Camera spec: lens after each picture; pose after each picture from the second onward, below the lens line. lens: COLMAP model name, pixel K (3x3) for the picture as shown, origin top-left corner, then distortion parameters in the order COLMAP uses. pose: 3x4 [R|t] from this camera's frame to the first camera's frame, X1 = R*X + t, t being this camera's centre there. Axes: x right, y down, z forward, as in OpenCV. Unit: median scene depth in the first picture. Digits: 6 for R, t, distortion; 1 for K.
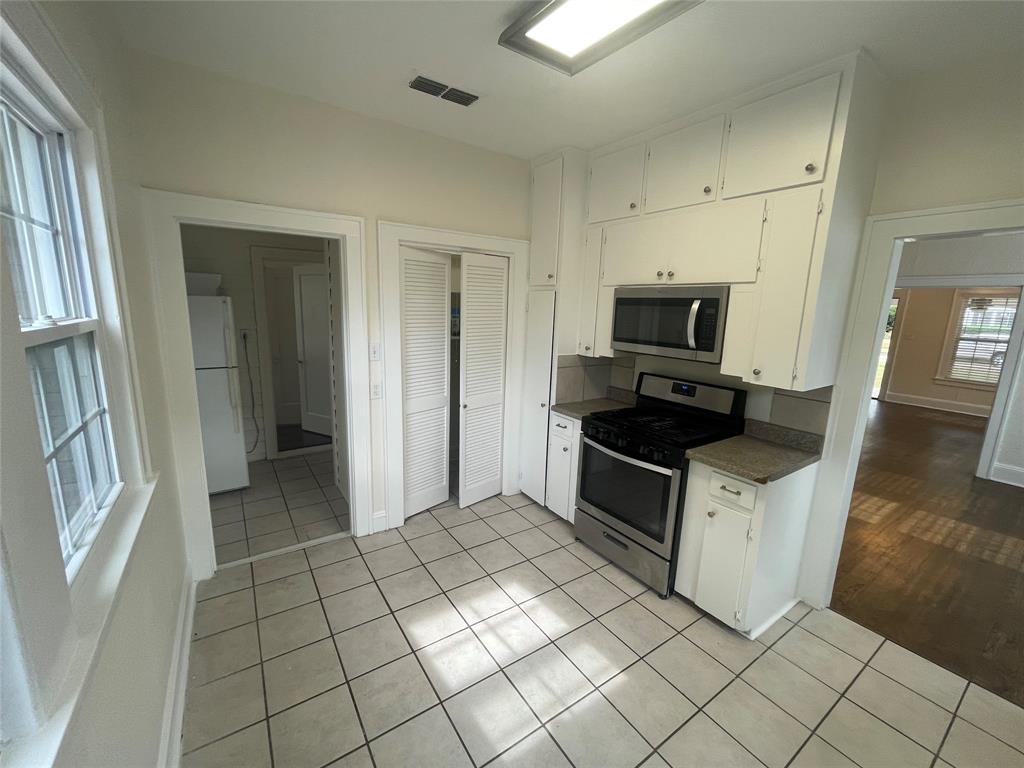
lens RADIAL K [[417.2, 0, 505.5], [0, 417.2, 383.2], [0, 0, 1]] dist [-0.000767, 0.000113]
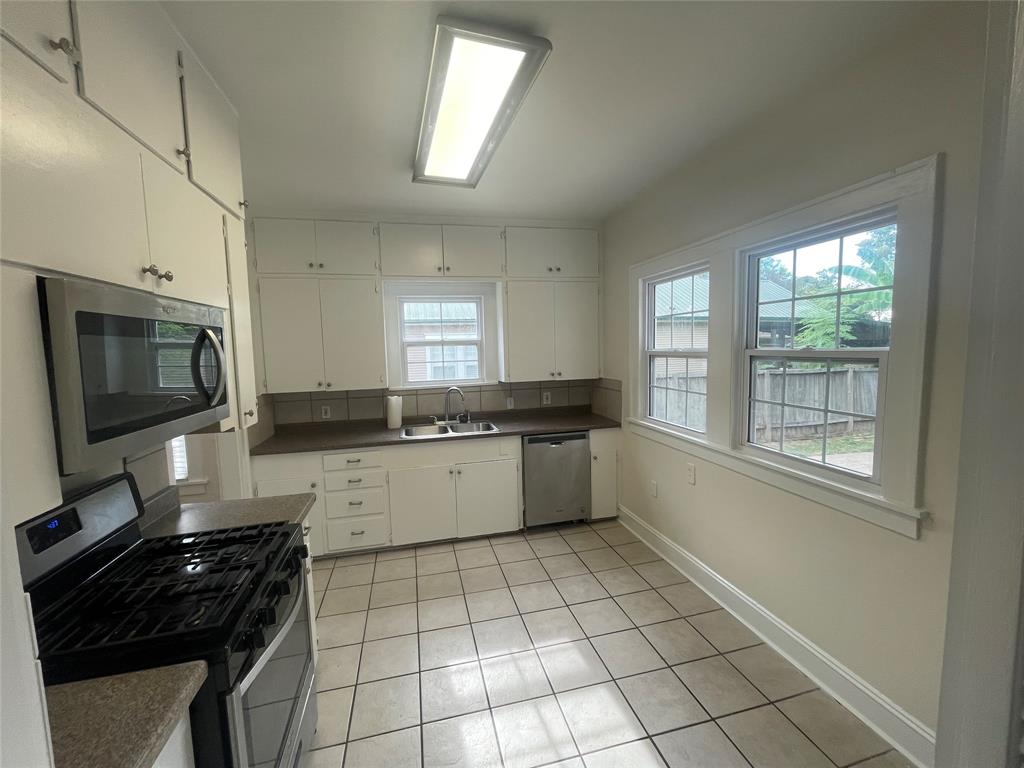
lens RADIAL K [[417.2, 0, 505.5], [0, 417.2, 383.2], [0, 0, 1]] dist [-0.000767, 0.000113]
pose [[-0.938571, -0.033897, 0.343418, -0.210577], [0.064234, 0.960611, 0.270371, -0.302591], [-0.339056, 0.275821, -0.899424, 1.660562]]
